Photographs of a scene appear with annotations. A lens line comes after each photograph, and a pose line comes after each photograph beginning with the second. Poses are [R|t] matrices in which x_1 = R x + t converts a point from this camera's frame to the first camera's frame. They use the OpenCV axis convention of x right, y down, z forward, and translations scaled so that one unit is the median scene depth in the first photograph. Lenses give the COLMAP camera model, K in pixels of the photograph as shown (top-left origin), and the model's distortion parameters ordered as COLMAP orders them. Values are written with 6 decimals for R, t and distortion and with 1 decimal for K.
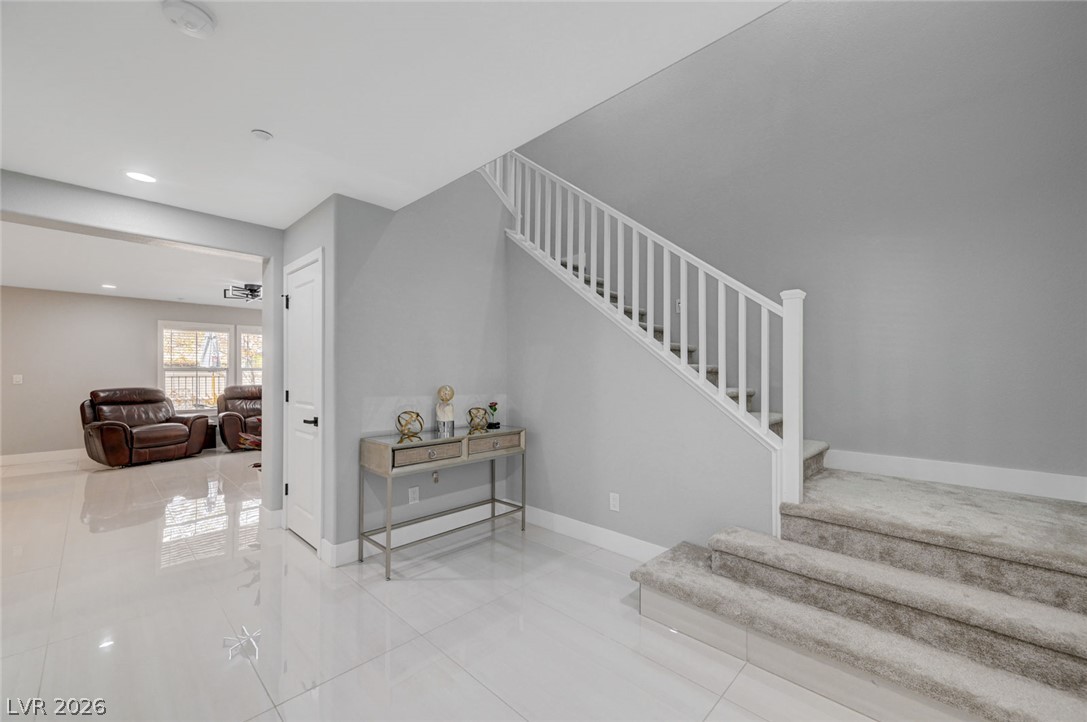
lens RADIAL K [[420.3, 0, 547.7], [0, 420.3, 368.3], [0, 0, 1]] dist [0.001457, 0.000284]
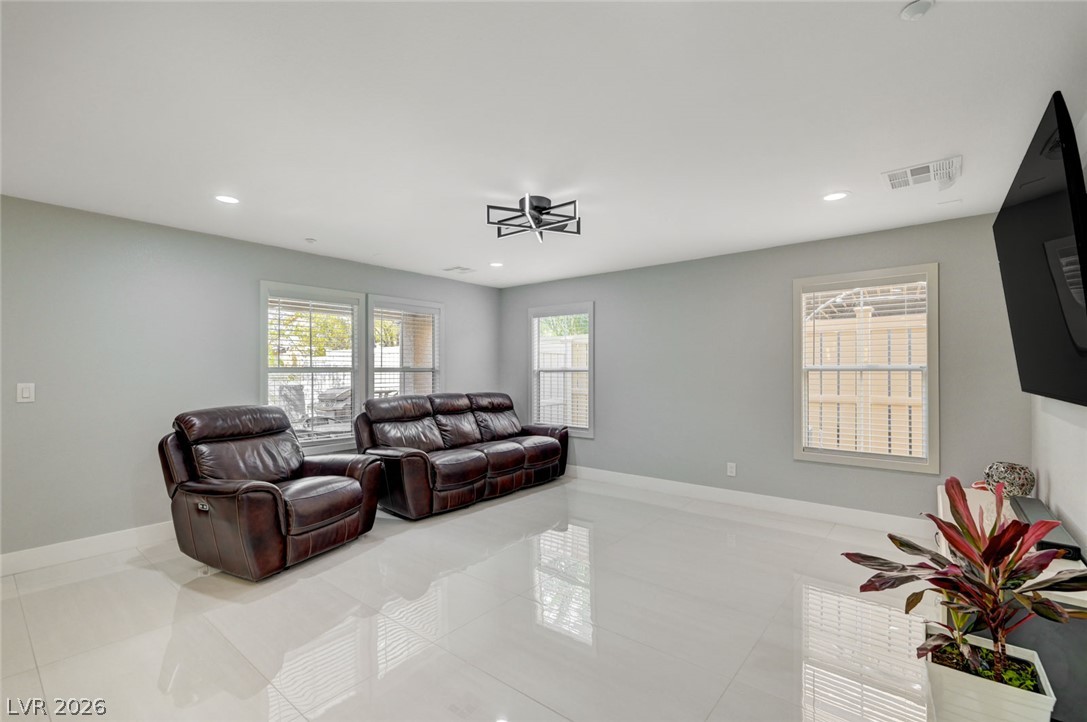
lens RADIAL K [[479.8, 0, 547.4], [0, 479.8, 368.0], [0, 0, 1]] dist [0.000124, -0.000291]
pose [[0.998421, -0.001416, 0.056150, -0.717259], [0.001356, 0.999998, 0.001115, -0.002218], [-0.056151, -0.001037, 0.998422, 0.430705]]
